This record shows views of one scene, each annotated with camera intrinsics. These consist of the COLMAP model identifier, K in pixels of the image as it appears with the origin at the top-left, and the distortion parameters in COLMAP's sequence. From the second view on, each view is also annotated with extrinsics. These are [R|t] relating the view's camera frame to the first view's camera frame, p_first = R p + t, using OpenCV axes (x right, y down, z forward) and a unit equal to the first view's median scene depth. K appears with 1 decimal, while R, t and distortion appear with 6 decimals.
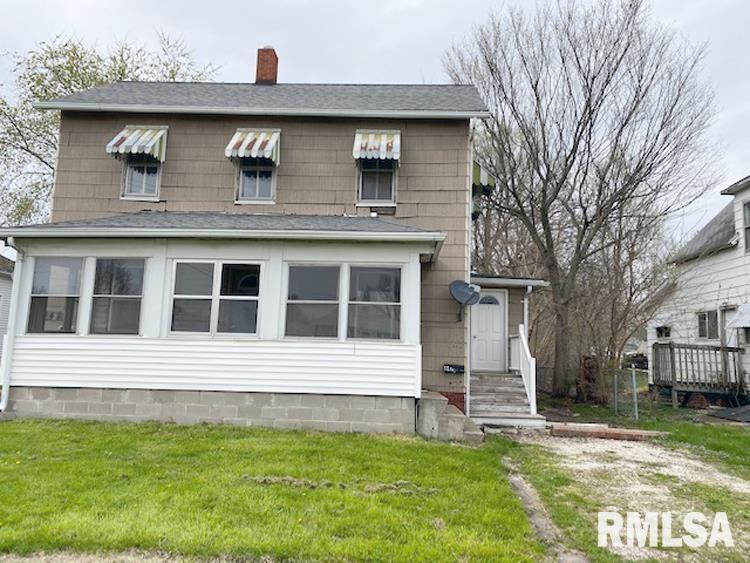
lens RADIAL K [[576.3, 0, 375.8], [0, 576.3, 278.7], [0, 0, 1]] dist [0.049693, -0.047424]
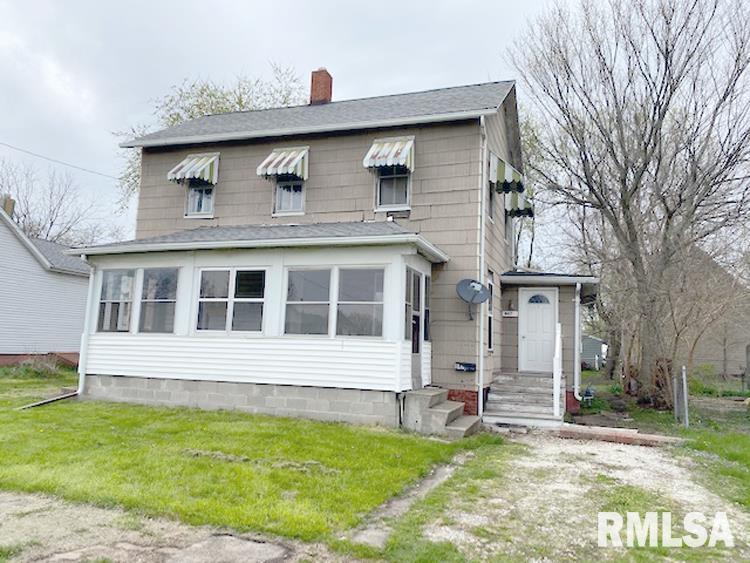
lens RADIAL K [[576.3, 0, 371.3], [0, 576.3, 283.2], [0, 0, 1]] dist [0.049693, -0.047424]
pose [[0.958530, -0.027218, -0.283688, 0.293850], [0.027213, 0.999622, -0.003957, 0.010126], [0.283689, -0.003927, 0.958908, -0.015803]]
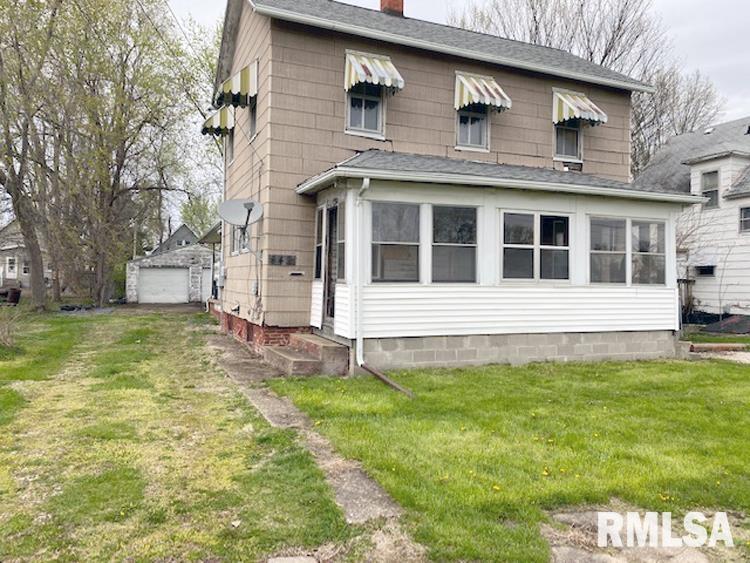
lens RADIAL K [[576.3, 0, 367.5], [0, 576.3, 277.9], [0, 0, 1]] dist [0.049693, -0.047424]
pose [[0.901879, -0.013598, 0.431776, -0.949416], [-0.040875, 0.992334, 0.116630, -0.021115], [-0.430051, -0.122835, 0.894409, 0.162583]]
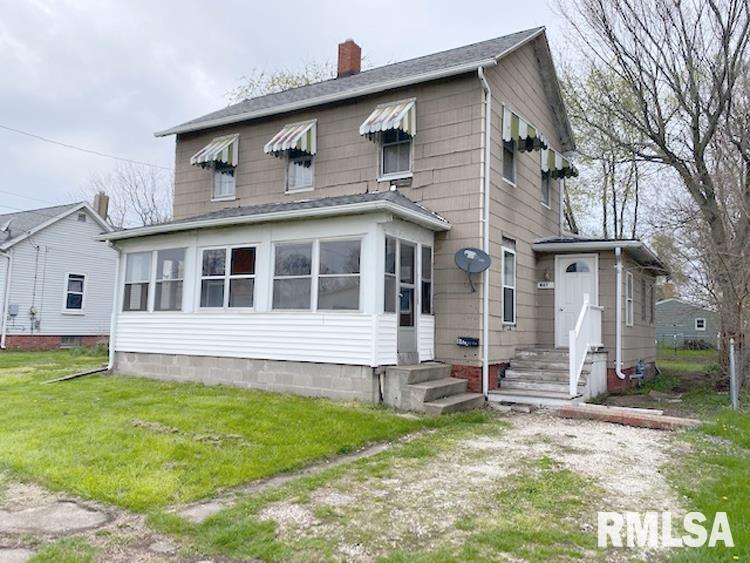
lens RADIAL K [[576.3, 0, 370.6], [0, 576.3, 283.4], [0, 0, 1]] dist [0.049693, -0.047424]
pose [[0.876032, -0.045373, -0.480114, 0.495430], [0.061262, 0.997969, 0.017466, 0.038661], [0.478346, -0.044714, 0.877032, 0.111877]]
